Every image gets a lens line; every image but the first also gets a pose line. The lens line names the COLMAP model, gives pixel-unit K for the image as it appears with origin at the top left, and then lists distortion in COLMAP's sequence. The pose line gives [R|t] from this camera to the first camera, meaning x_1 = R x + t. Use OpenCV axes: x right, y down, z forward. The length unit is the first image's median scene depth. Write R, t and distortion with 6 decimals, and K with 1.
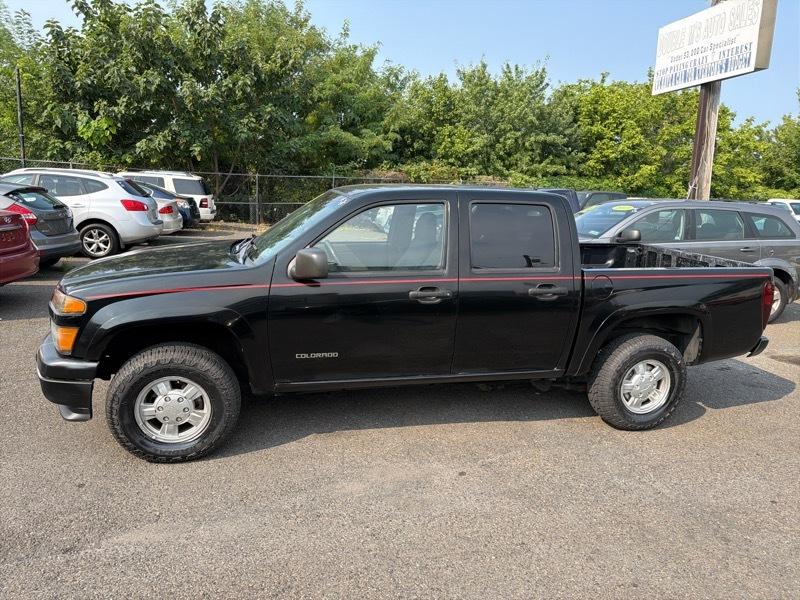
lens RADIAL K [[564.5, 0, 399.1], [0, 564.5, 304.9], [0, 0, 1]] dist [0.022795, -0.033884]
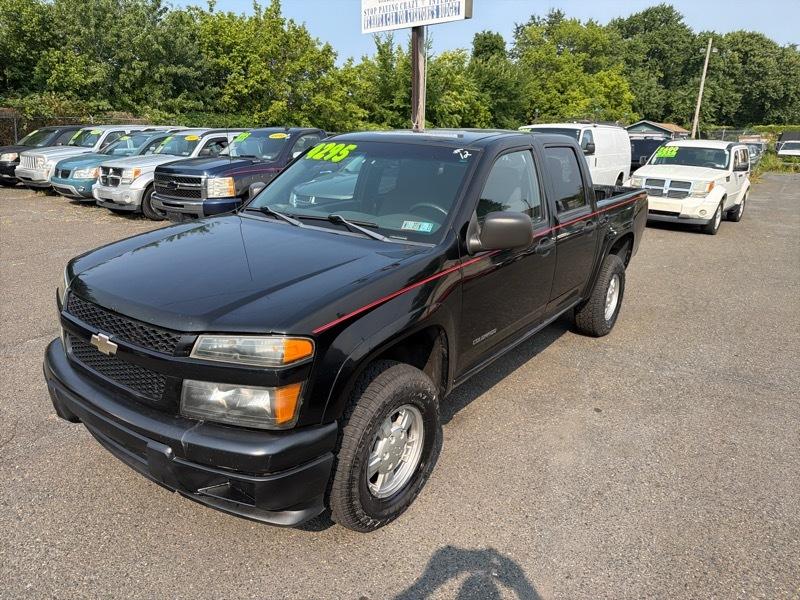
lens RADIAL K [[564.5, 0, 399.1], [0, 564.5, 304.9], [0, 0, 1]] dist [0.022795, -0.033884]
pose [[0.776685, -0.210124, 0.593808, -0.102392], [0.146337, 0.977118, 0.154357, -0.014859], [-0.612655, -0.032991, 0.789662, 0.053020]]
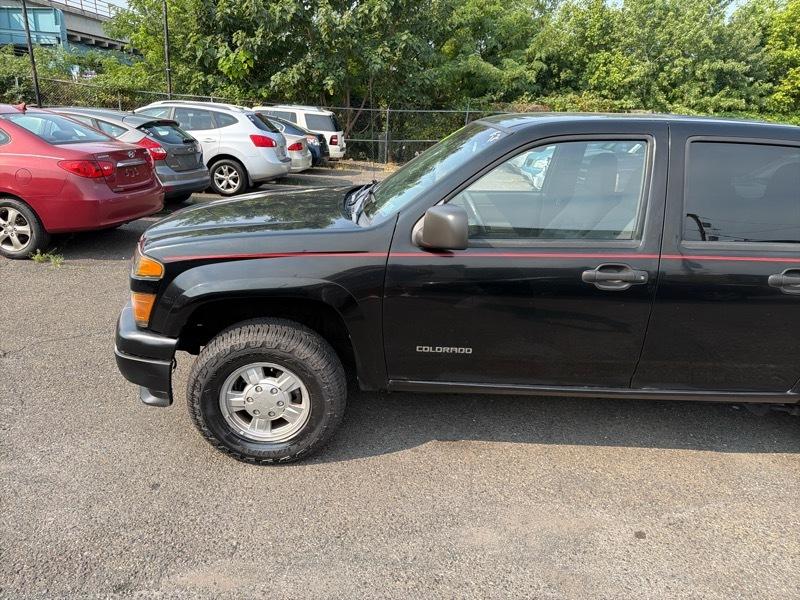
lens RADIAL K [[567.8, 0, 392.6], [0, 567.8, 307.7], [0, 0, 1]] dist [0.023046, -0.033197]
pose [[0.972502, 0.076763, -0.219879, -0.007092], [-0.052951, 0.992272, 0.112218, -0.006091], [0.226794, -0.097490, 0.969051, 0.034650]]
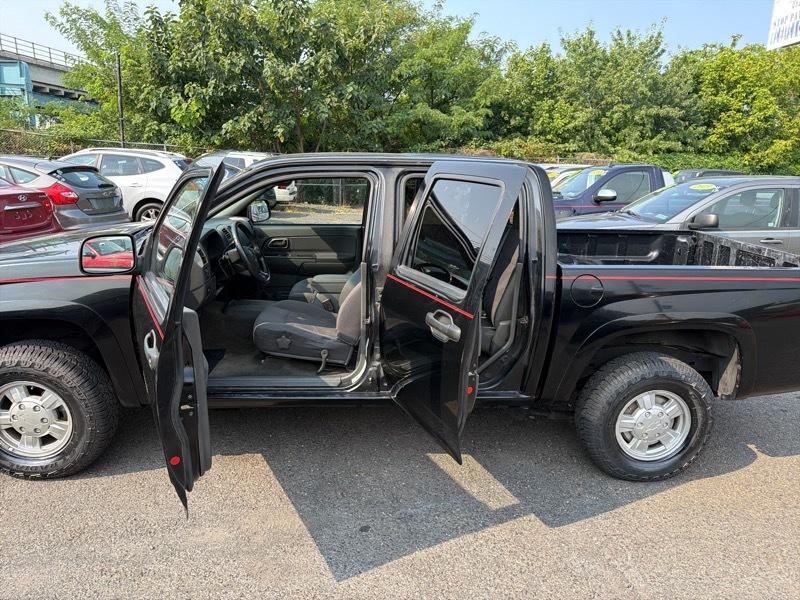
lens RADIAL K [[564.5, 0, 399.1], [0, 564.5, 304.9], [0, 0, 1]] dist [0.022795, -0.033884]
pose [[0.982020, 0.038747, -0.184757, 0.038207], [-0.032869, 0.998855, 0.034772, -0.004544], [0.185893, -0.028074, 0.982169, 0.034112]]
